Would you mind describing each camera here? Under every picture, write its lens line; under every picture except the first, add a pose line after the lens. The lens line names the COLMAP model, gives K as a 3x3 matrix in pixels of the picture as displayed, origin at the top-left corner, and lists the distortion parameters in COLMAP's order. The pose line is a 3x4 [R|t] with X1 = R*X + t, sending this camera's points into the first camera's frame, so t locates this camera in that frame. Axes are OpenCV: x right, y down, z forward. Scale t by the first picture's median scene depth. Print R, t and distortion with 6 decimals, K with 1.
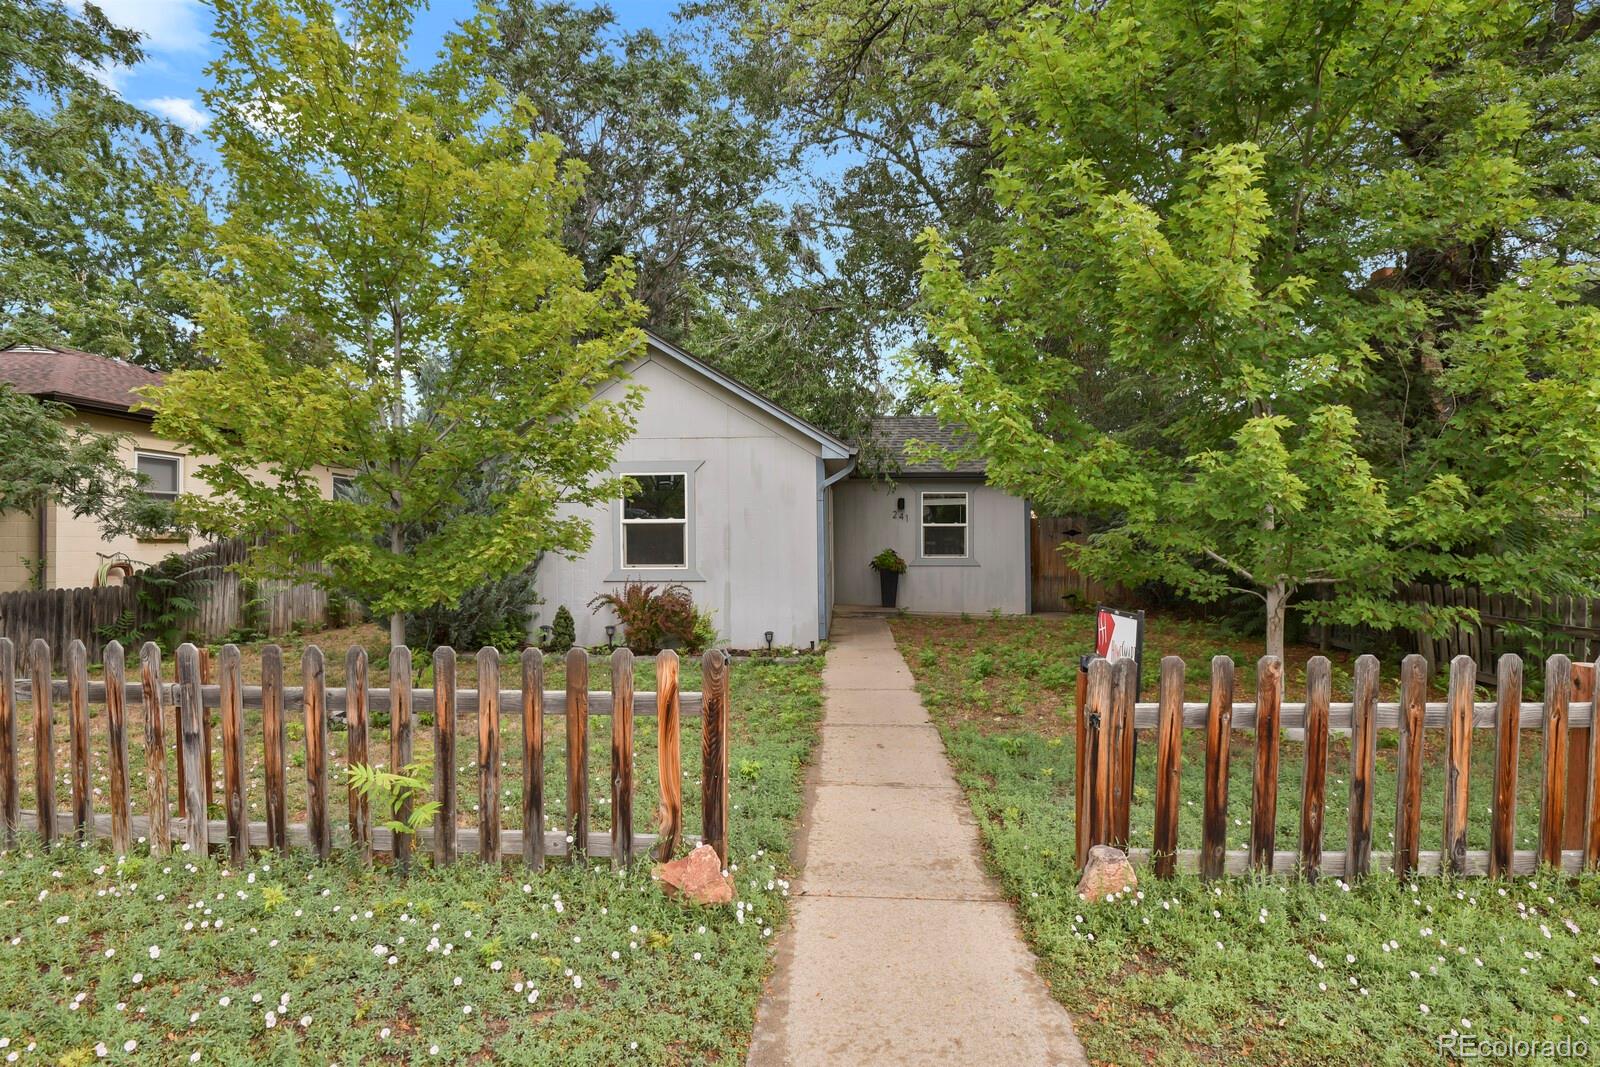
lens RADIAL K [[797.6, 0, 797.9], [0, 797.6, 534.1], [0, 0, 1]] dist [-0.025789, -0.001116]
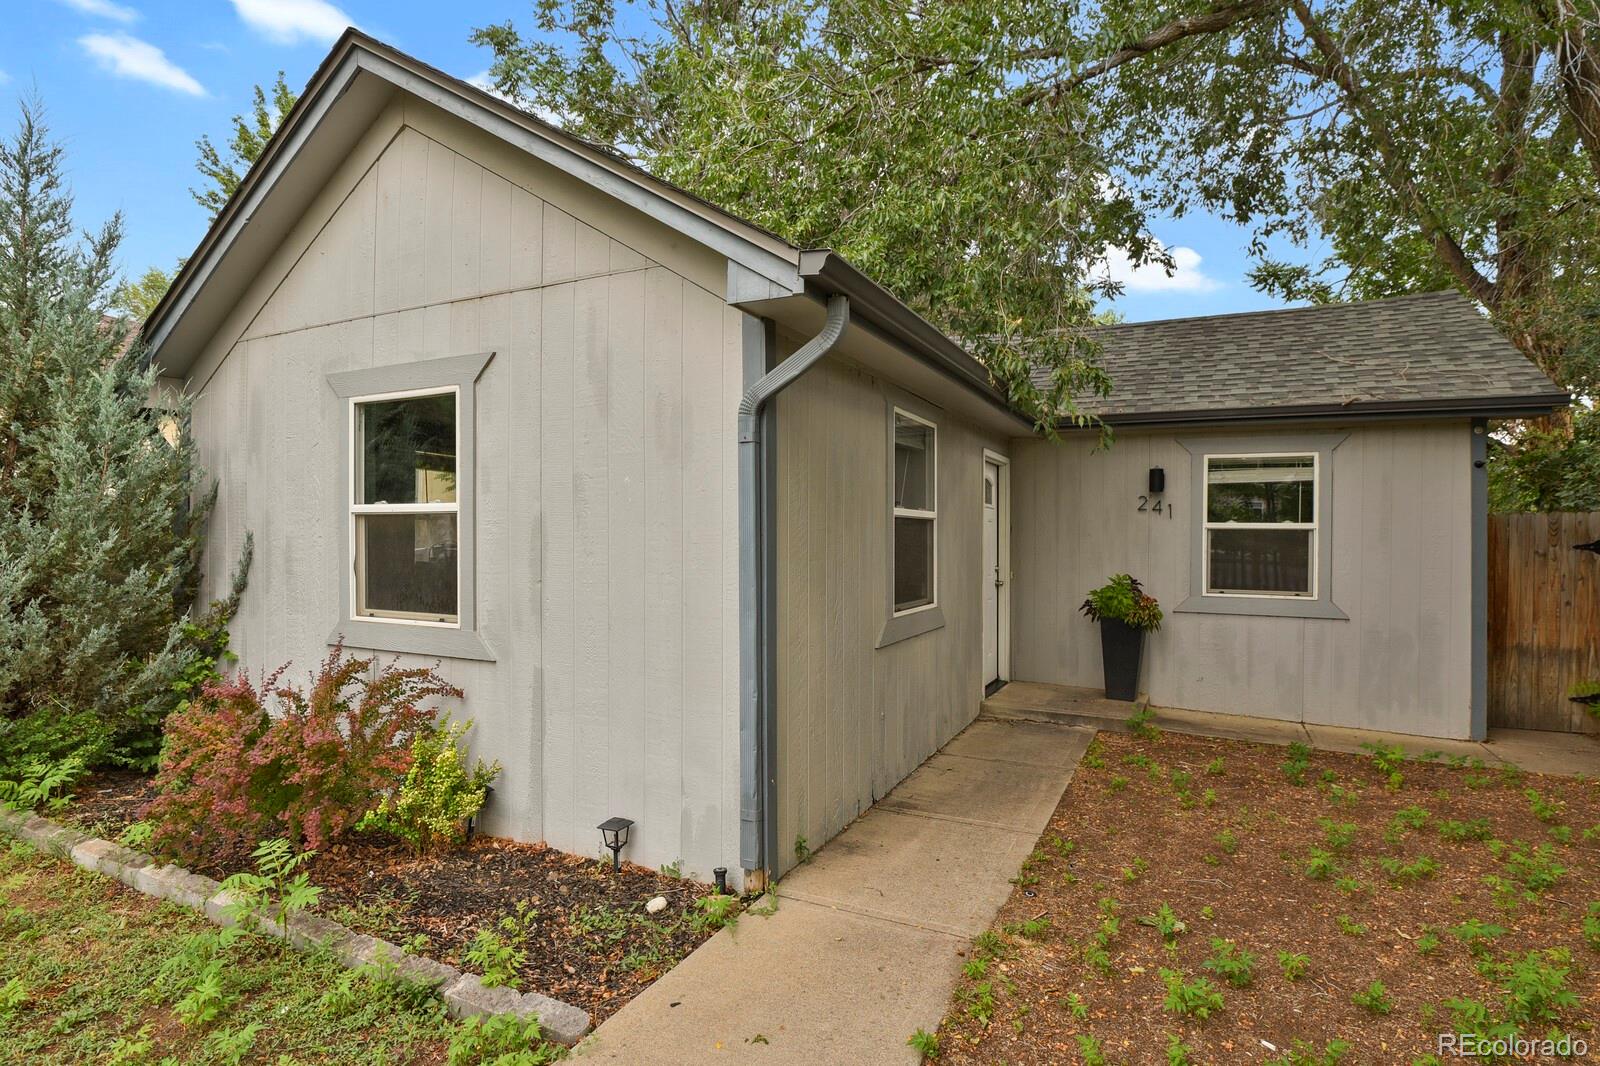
lens RADIAL K [[797.6, 0, 804.8], [0, 797.6, 536.9], [0, 0, 1]] dist [-0.025789, -0.001116]
pose [[0.922289, 0.006774, -0.386442, 0.120608], [-0.008831, 0.999955, -0.003549, -0.001337], [0.386400, 0.006686, 0.922307, 0.489107]]
